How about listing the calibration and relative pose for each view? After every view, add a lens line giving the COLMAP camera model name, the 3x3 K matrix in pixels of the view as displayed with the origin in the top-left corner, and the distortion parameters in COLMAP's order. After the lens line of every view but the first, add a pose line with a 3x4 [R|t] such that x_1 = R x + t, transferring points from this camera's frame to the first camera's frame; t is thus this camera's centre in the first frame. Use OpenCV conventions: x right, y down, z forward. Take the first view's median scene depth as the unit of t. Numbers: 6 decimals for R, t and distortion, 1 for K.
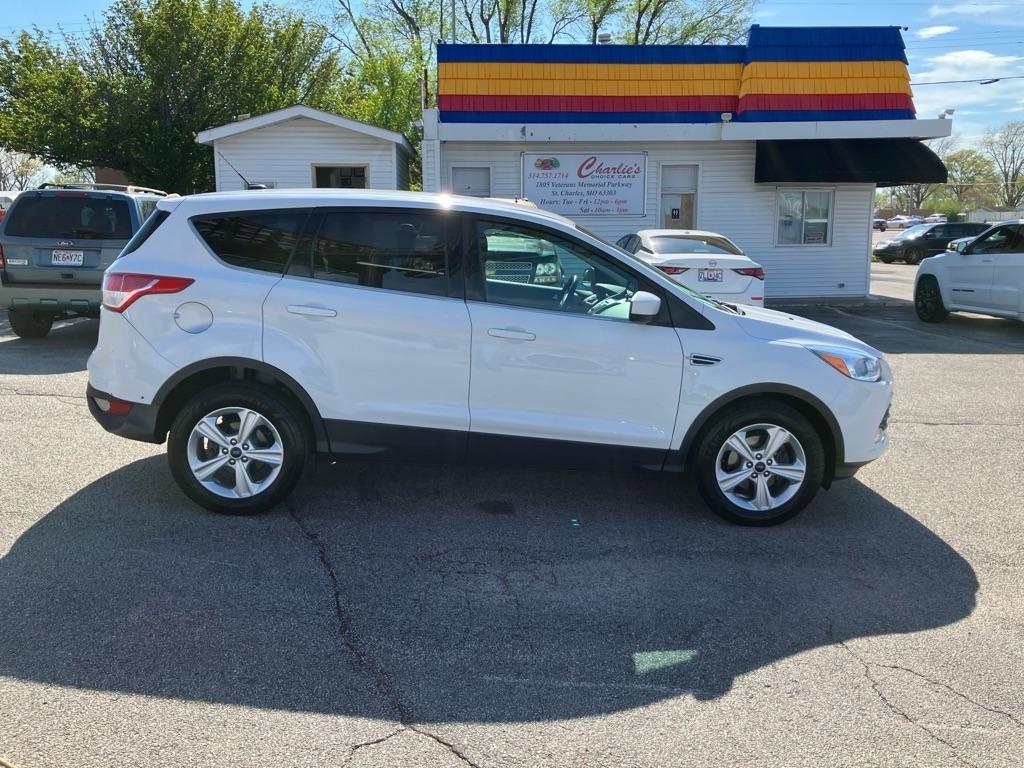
lens RADIAL K [[827.8, 0, 513.2], [0, 827.8, 380.5], [0, 0, 1]] dist [0.015986, -0.006023]
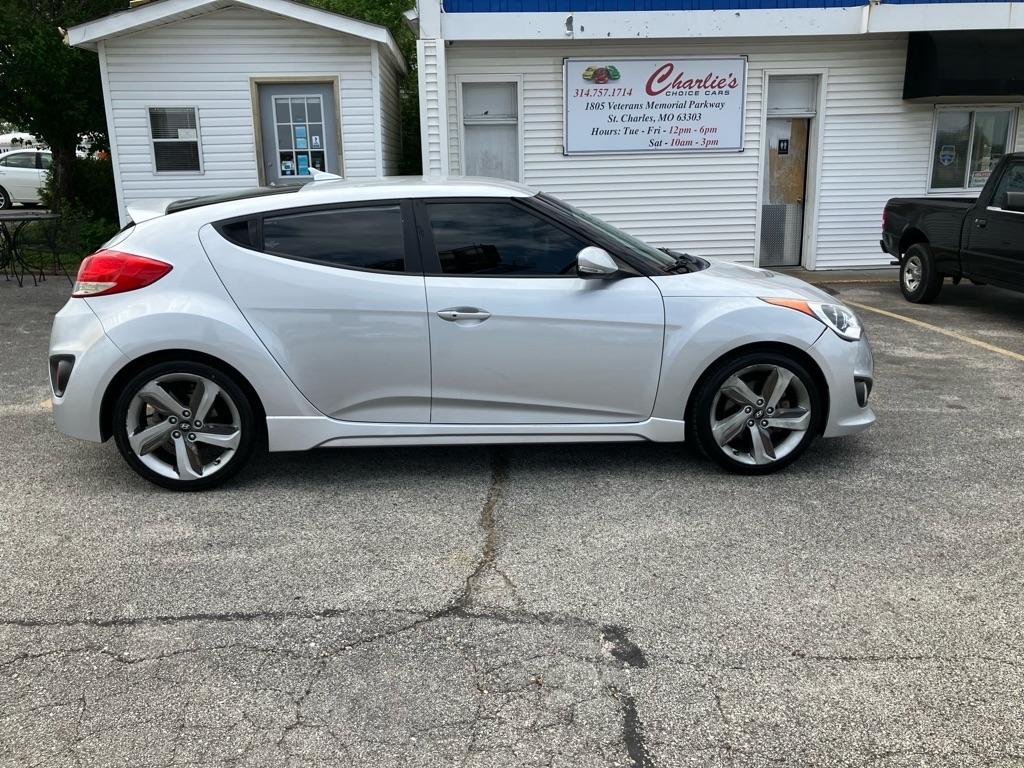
lens RADIAL K [[827.8, 0, 509.7], [0, 827.8, 376.5], [0, 0, 1]] dist [0.015986, -0.006023]
pose [[0.999887, -0.014474, -0.003949, -0.035308], [0.014692, 0.997956, 0.062197, -0.057561], [0.003040, -0.062248, 0.998056, 0.301987]]
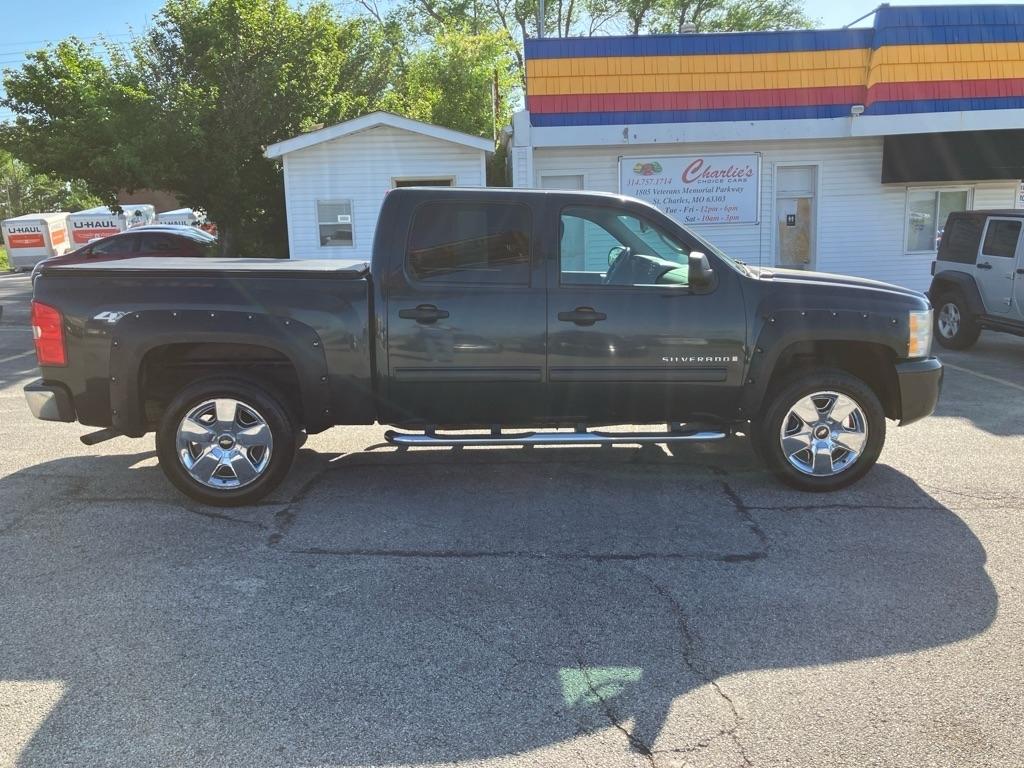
lens RADIAL K [[827.8, 0, 502.8], [0, 827.8, 381.7], [0, 0, 1]] dist [0.015986, -0.006023]
pose [[0.999373, -0.023247, -0.026717, -0.096324], [0.023173, 0.999727, -0.003073, -0.033296], [0.026781, 0.002452, 0.999638, 0.104215]]
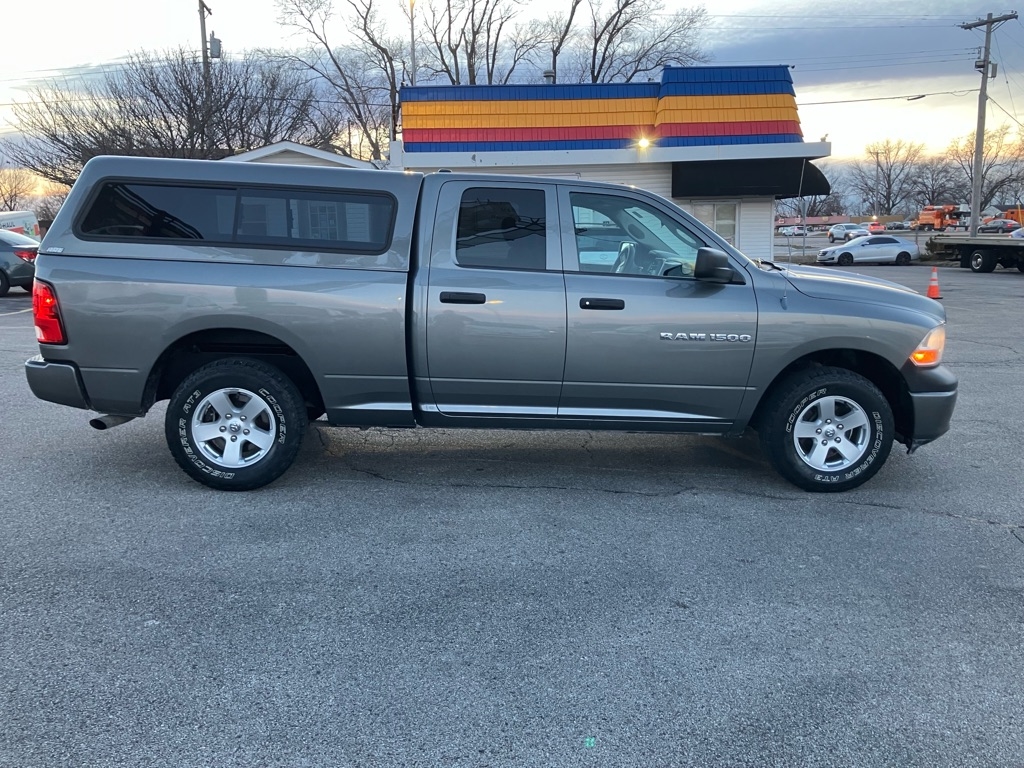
lens RADIAL K [[827.8, 0, 505.1], [0, 827.8, 380.8], [0, 0, 1]] dist [0.015986, -0.006023]
pose [[0.999760, -0.020432, 0.007922, 0.039142], [0.020555, 0.999666, -0.015695, 0.037697], [-0.007599, 0.015854, 0.999845, -0.178901]]
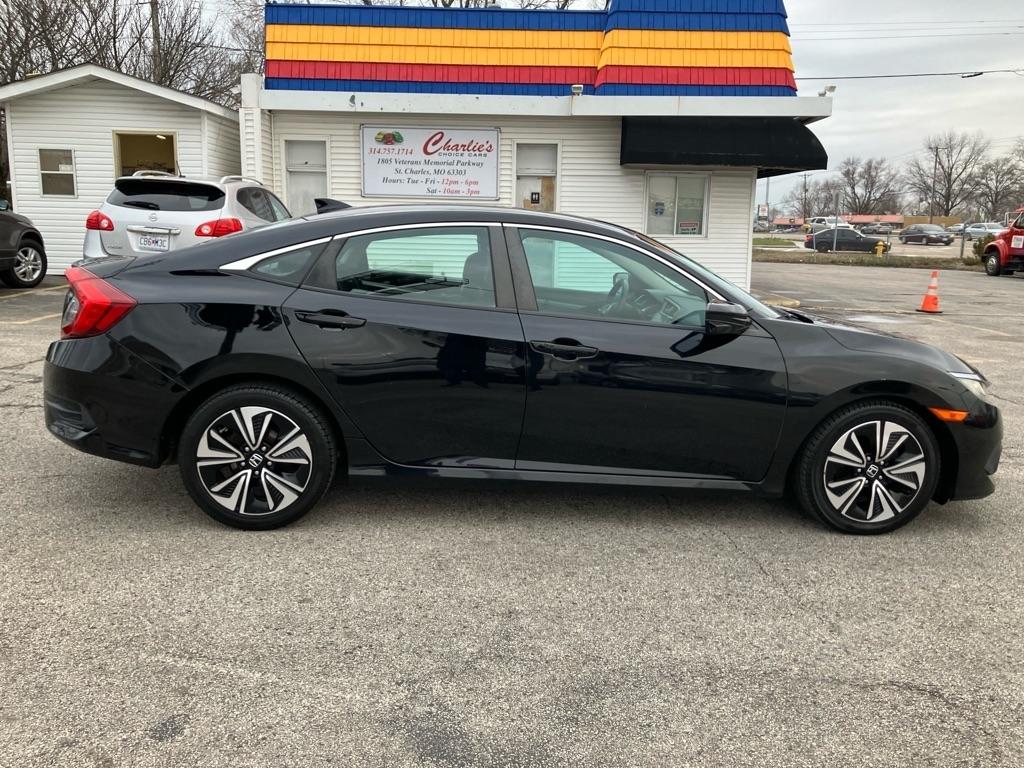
lens RADIAL K [[827.8, 0, 512.5], [0, 827.8, 387.5], [0, 0, 1]] dist [0.015986, -0.006023]
pose [[0.998966, 0.030637, -0.033582, 0.214418], [-0.030352, 0.999499, 0.008955, -0.000608], [0.033839, -0.007927, 0.999396, 0.092038]]
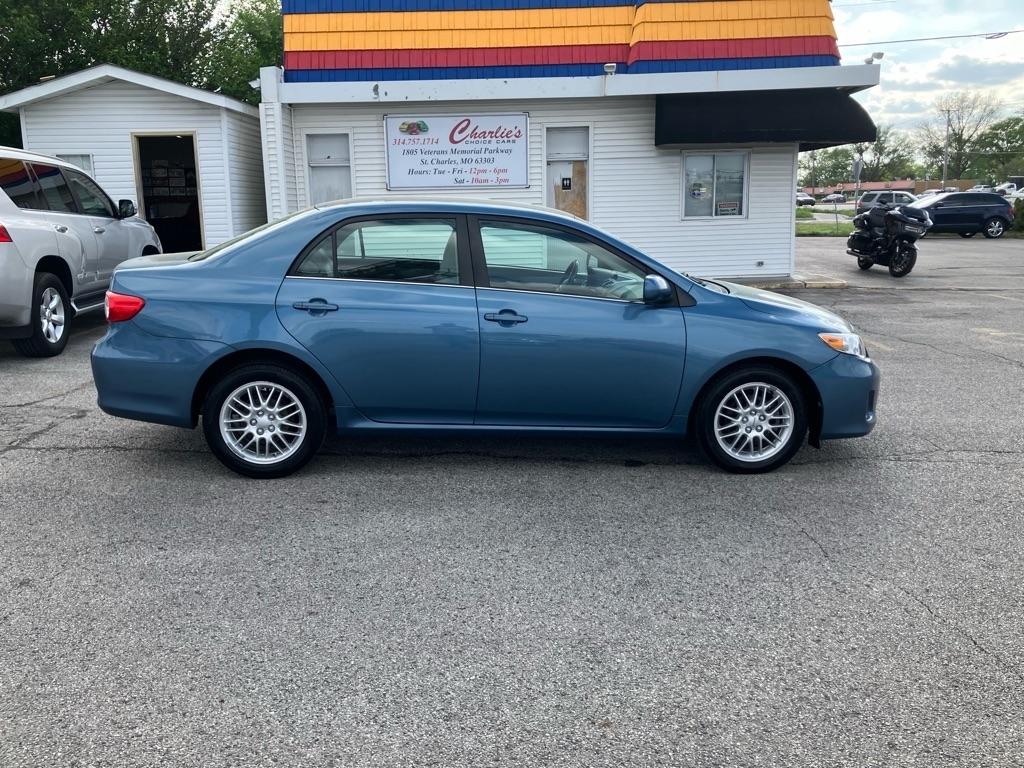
lens RADIAL K [[827.8, 0, 506.5], [0, 827.8, 378.6], [0, 0, 1]] dist [0.015986, -0.006023]
pose [[0.998656, -0.005415, -0.051547, 0.181858], [0.006519, 0.999752, 0.021277, -0.015223], [0.051419, -0.021584, 0.998444, 0.124732]]
